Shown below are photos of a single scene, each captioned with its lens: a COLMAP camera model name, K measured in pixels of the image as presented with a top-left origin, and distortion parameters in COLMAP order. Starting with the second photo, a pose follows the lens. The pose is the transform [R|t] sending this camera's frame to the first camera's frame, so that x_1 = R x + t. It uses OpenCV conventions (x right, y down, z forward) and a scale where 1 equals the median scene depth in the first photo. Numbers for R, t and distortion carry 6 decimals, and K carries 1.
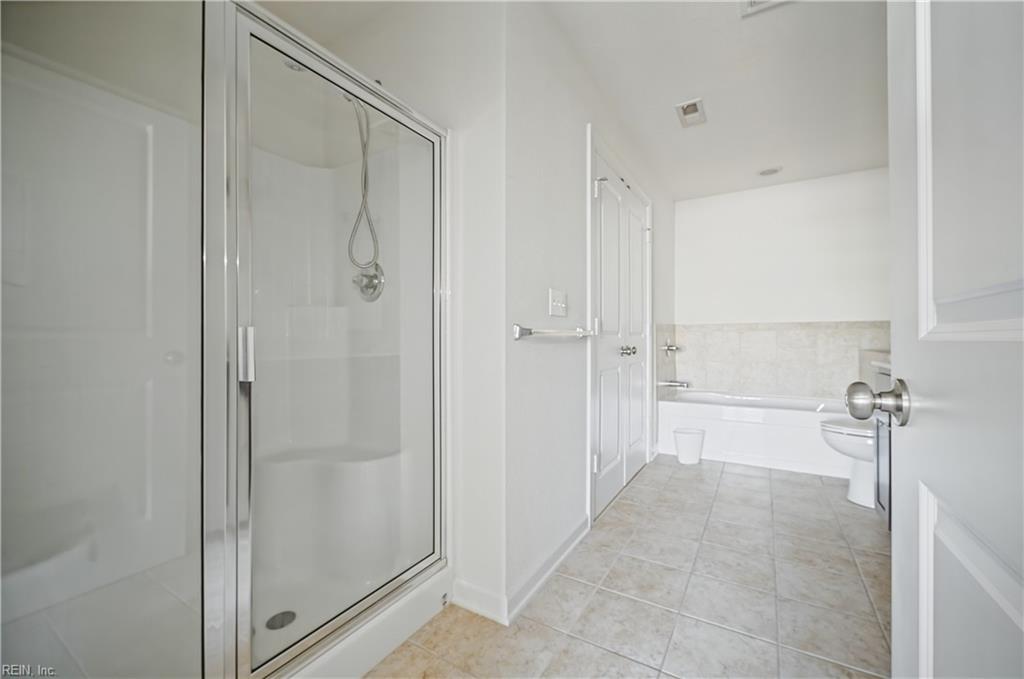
lens RADIAL K [[410.0, 0, 508.9], [0, 410.0, 340.1], [0, 0, 1]] dist [-0.001032, -0.000523]
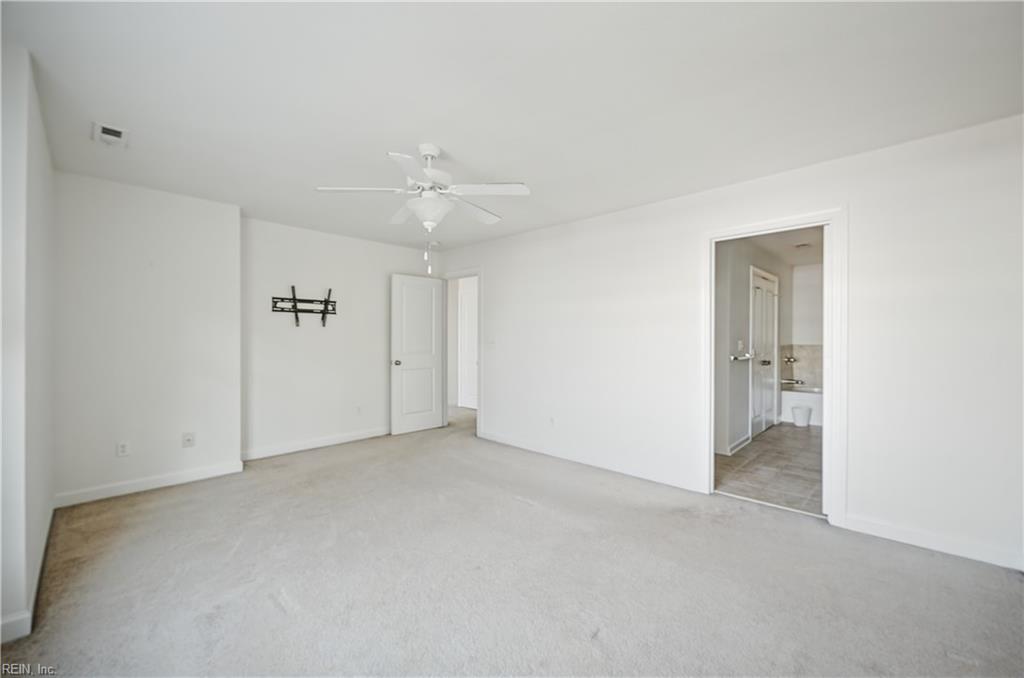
lens RADIAL K [[410.0, 0, 517.3], [0, 410.0, 344.1], [0, 0, 1]] dist [-0.001032, -0.000523]
pose [[0.978480, 0.001408, -0.206335, -0.380044], [-0.000525, 0.999990, 0.004335, -0.057547], [0.206339, -0.004134, 0.978472, -0.941871]]
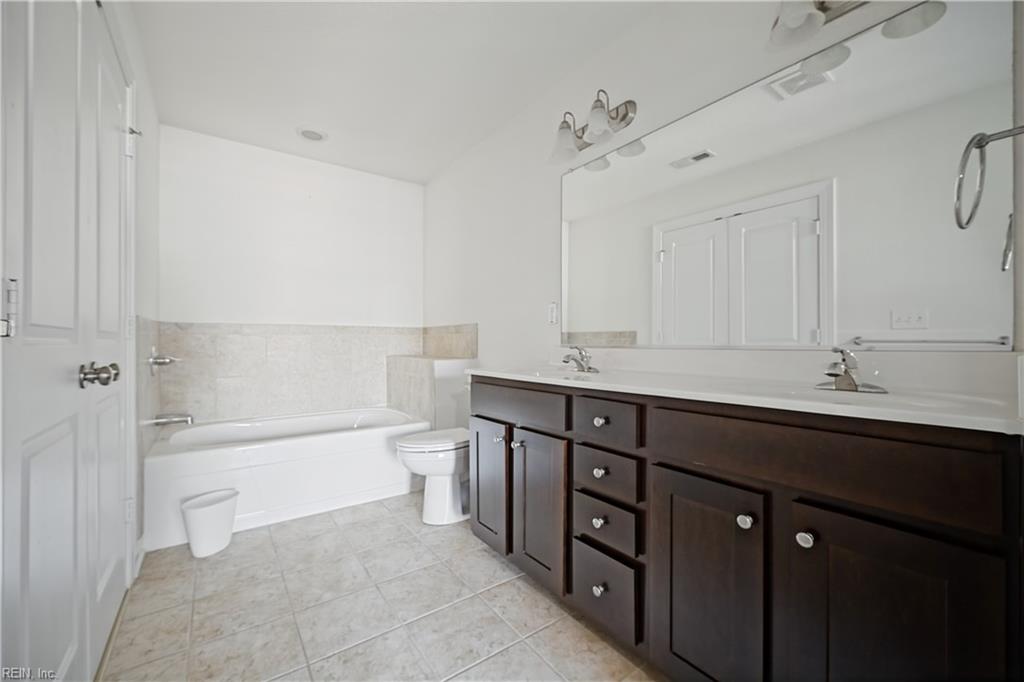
lens RADIAL K [[410.0, 0, 515.5], [0, 410.0, 342.1], [0, 0, 1]] dist [-0.001032, -0.000523]
pose [[0.373766, 0.006513, 0.927500, 0.041440], [-0.005938, 0.999972, -0.004629, -0.006993], [-0.927504, -0.003778, 0.373794, 0.343696]]
